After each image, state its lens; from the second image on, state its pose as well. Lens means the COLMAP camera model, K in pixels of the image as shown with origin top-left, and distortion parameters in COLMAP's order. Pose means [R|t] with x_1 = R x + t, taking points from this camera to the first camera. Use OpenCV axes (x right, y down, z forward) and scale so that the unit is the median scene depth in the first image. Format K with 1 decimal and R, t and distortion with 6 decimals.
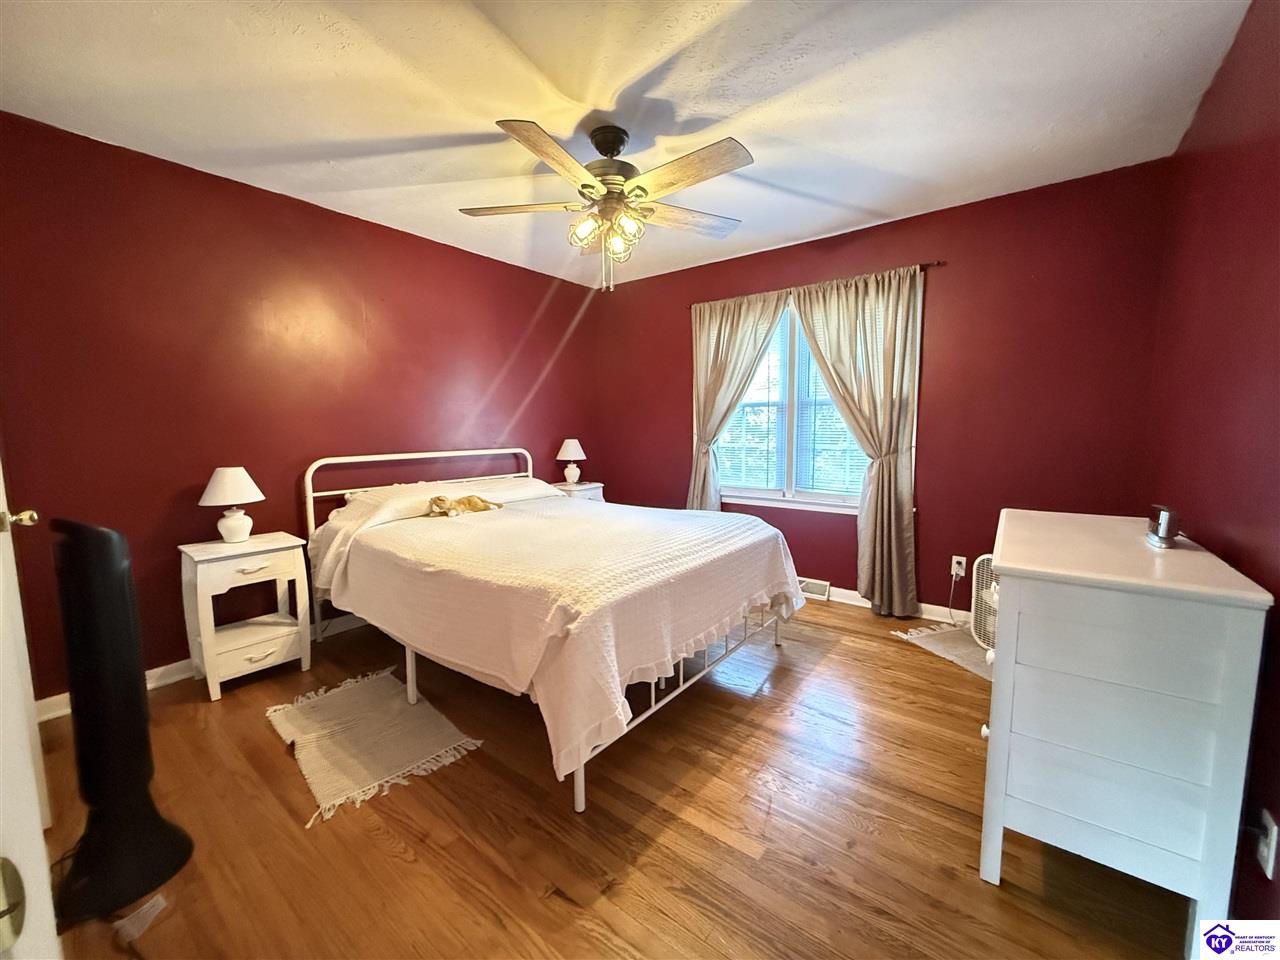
lens RADIAL K [[510.4, 0, 650.4], [0, 510.4, 472.6], [0, 0, 1]] dist [0.001532, -0.000628]
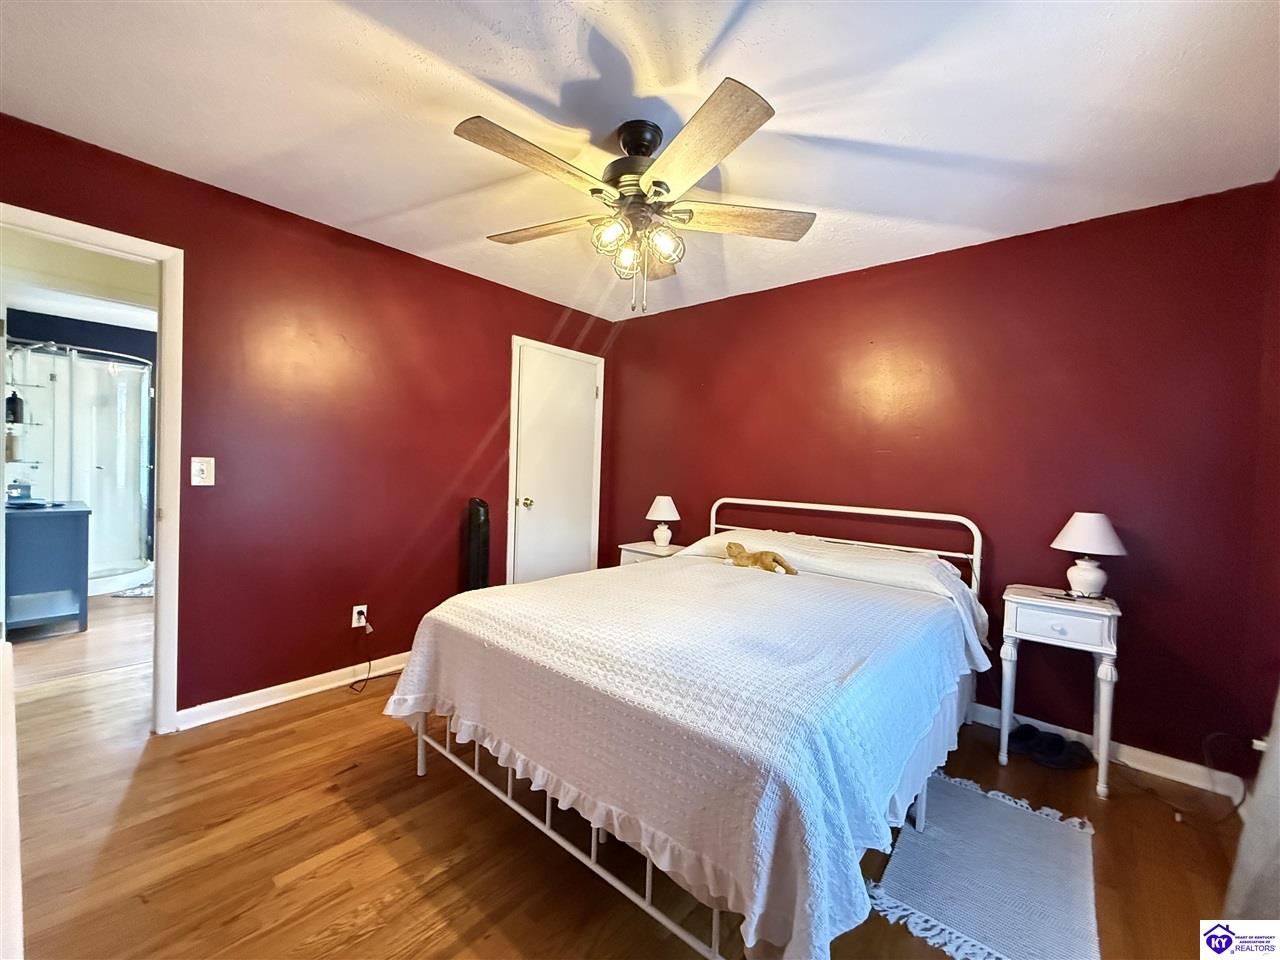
lens RADIAL K [[510.4, 0, 650.9], [0, 510.4, 482.1], [0, 0, 1]] dist [0.001532, -0.000628]
pose [[-0.054801, 0.046114, -0.997432, 0.736663], [-0.110085, 0.992564, 0.051937, -0.135759], [0.992410, 0.112648, -0.049317, 1.065244]]
